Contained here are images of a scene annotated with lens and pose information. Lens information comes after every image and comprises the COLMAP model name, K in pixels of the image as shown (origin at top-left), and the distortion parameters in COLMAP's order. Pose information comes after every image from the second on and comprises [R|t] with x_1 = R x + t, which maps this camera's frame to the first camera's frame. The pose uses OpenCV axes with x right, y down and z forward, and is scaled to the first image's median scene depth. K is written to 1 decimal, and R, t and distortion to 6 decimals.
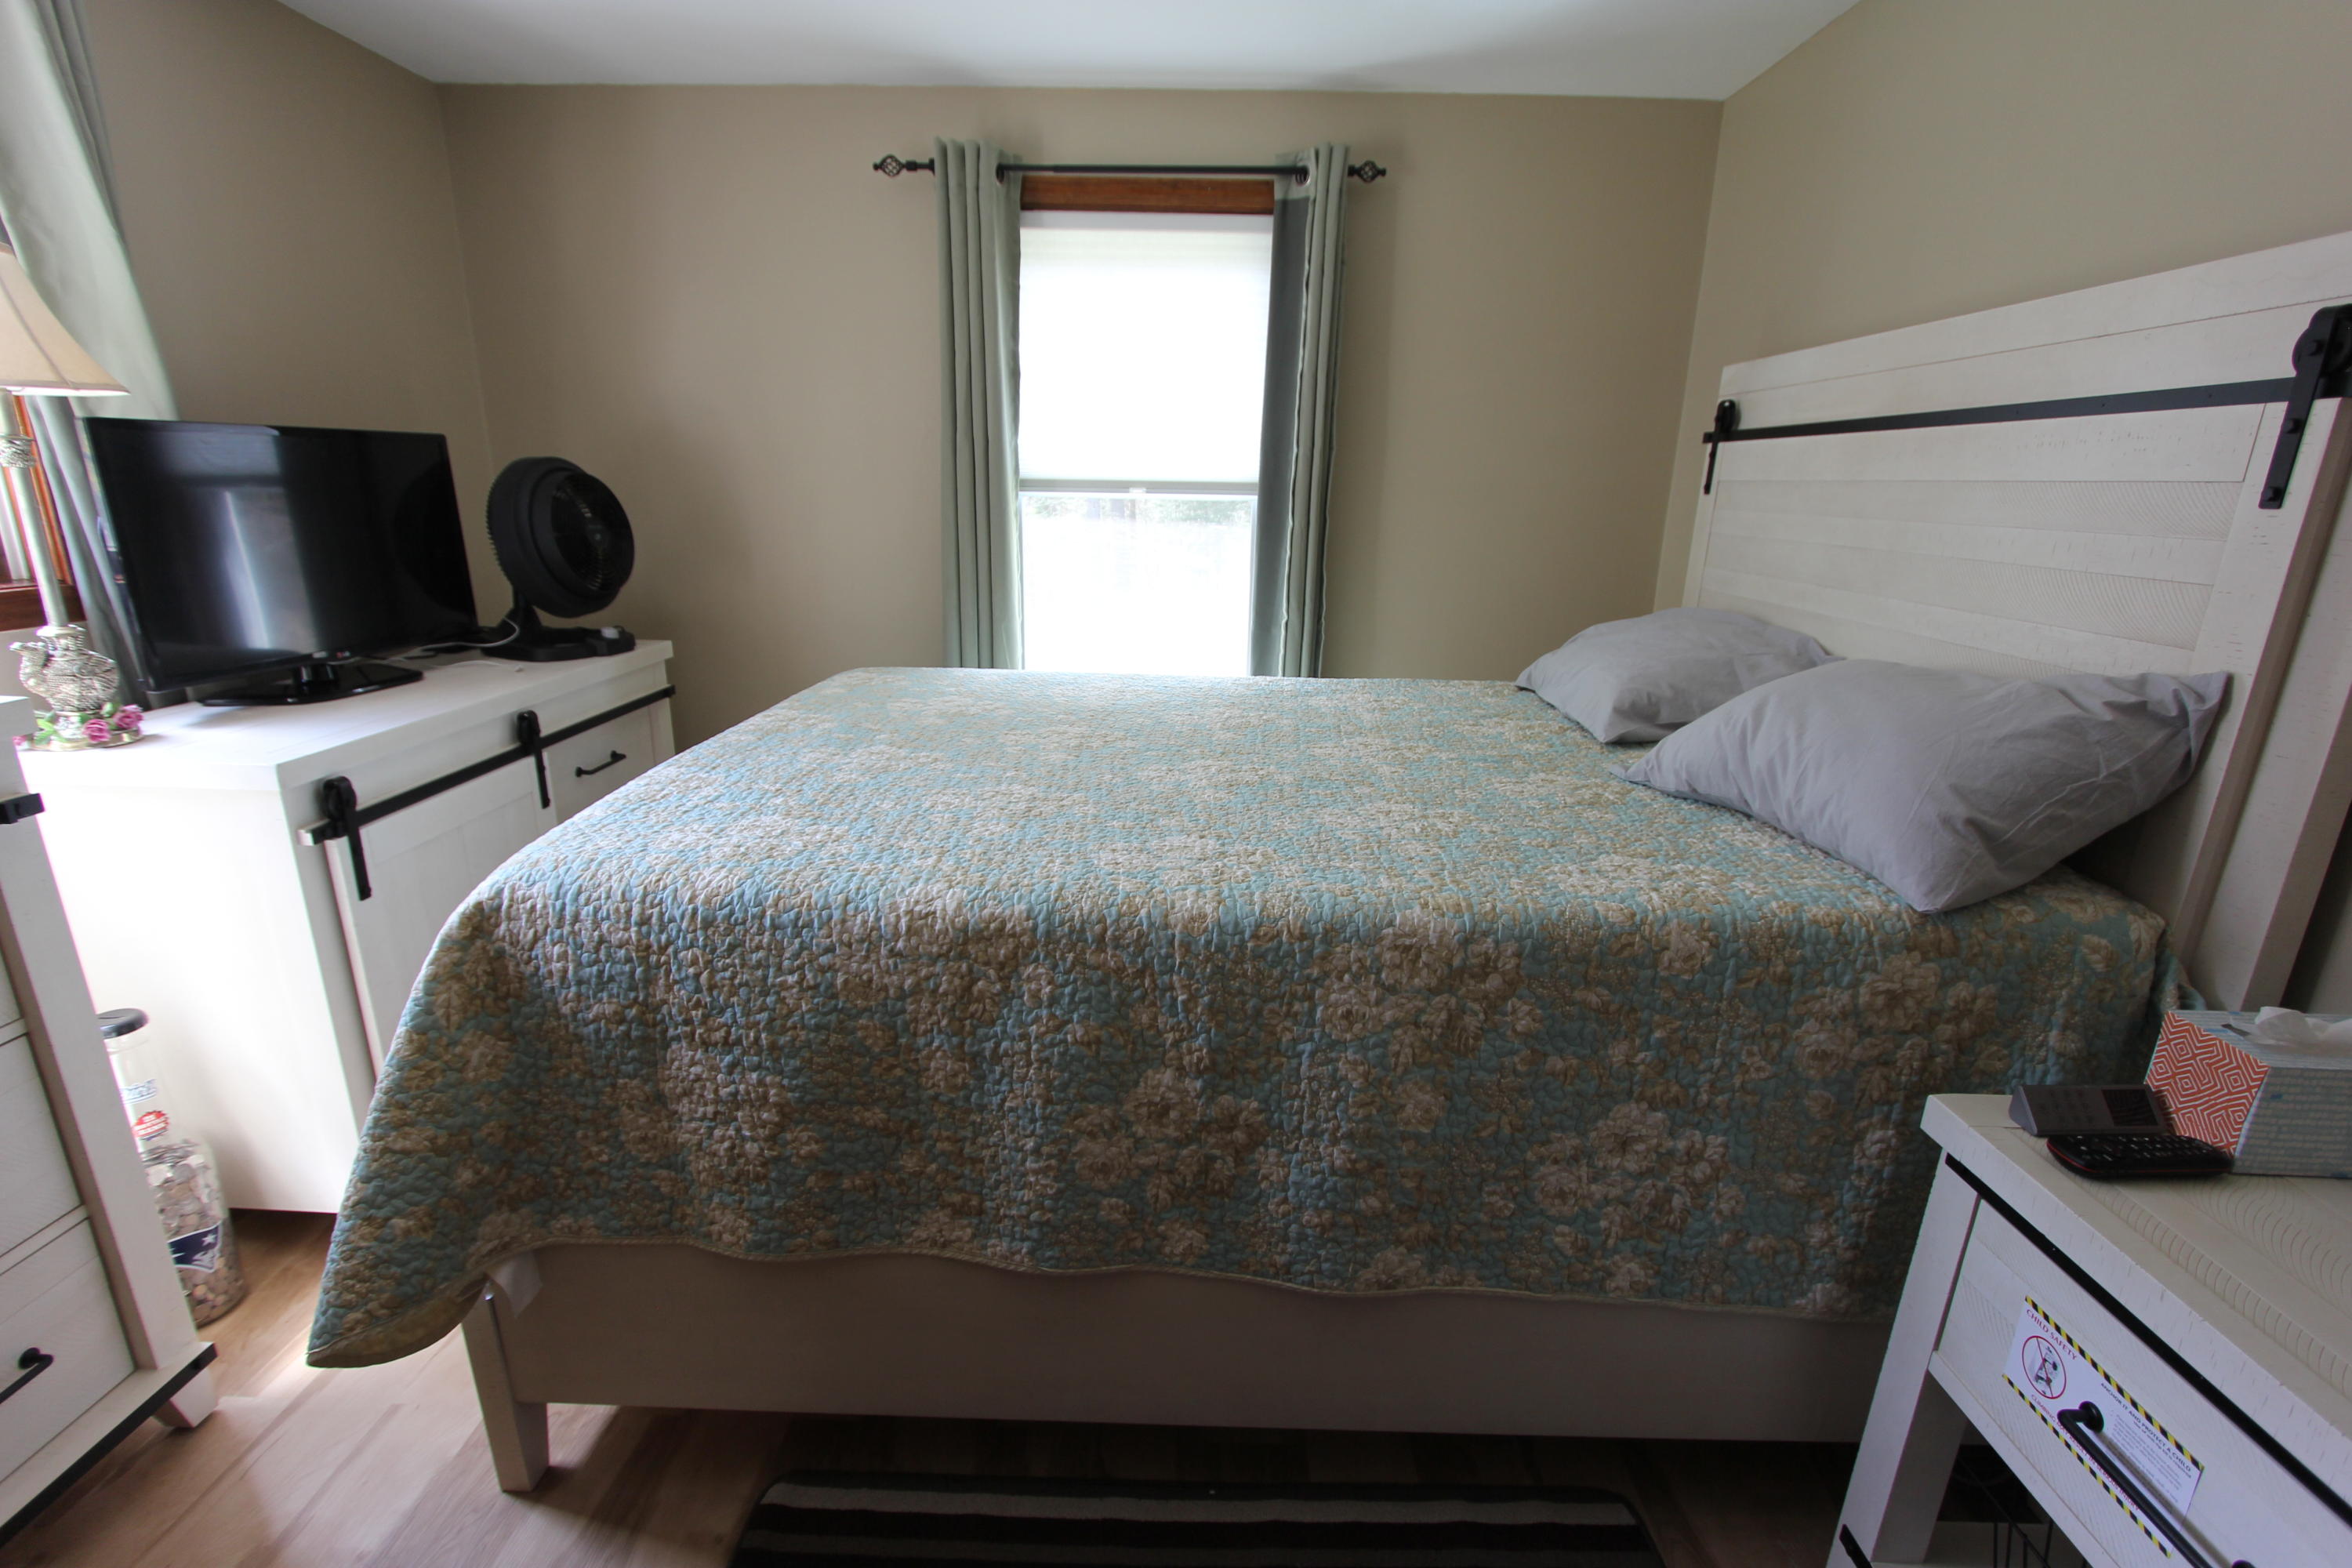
lens RADIAL K [[1104.6, 0, 1175.9], [0, 1104.6, 800.3], [0, 0, 1]] dist [-0.009517, 0.000224]
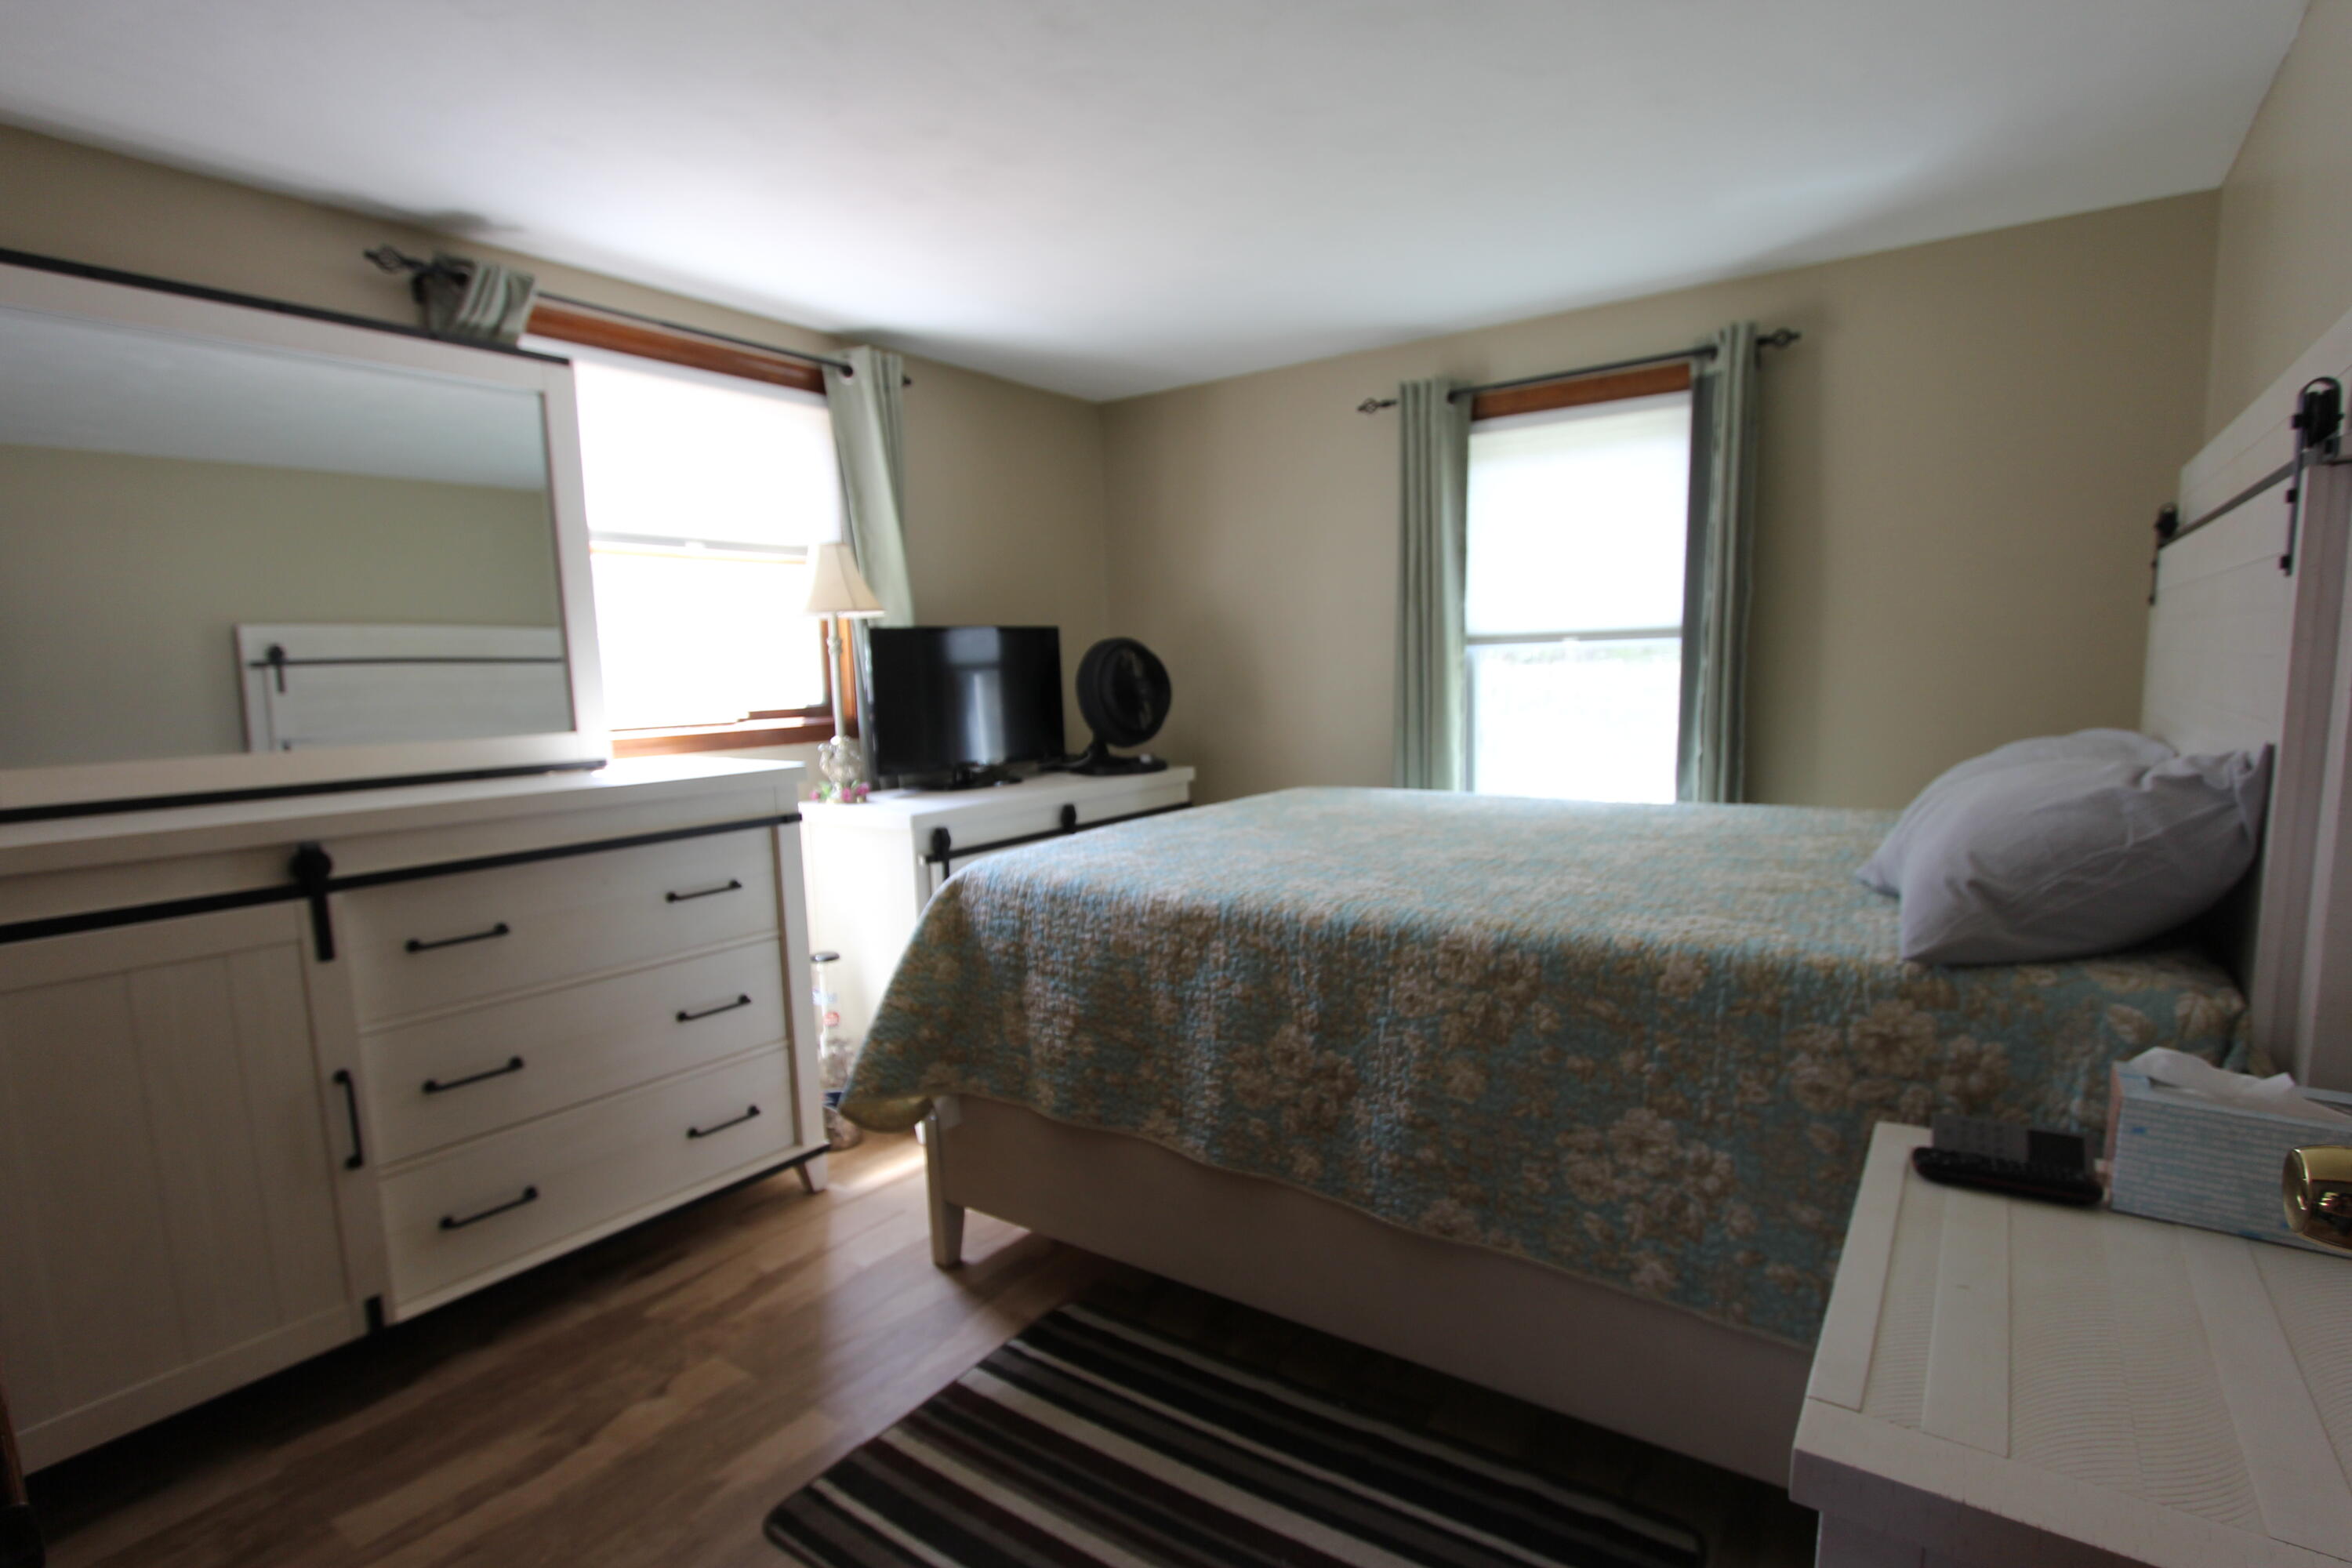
lens RADIAL K [[1167.6, 0, 1176.0], [0, 1167.6, 784.0], [0, 0, 1]] dist [-0.000578, 0.000413]
pose [[0.829144, 0.014970, -0.558835, 0.693955], [-0.112471, 0.983668, -0.140523, 0.166073], [0.547604, 0.179367, 0.817286, -0.354302]]
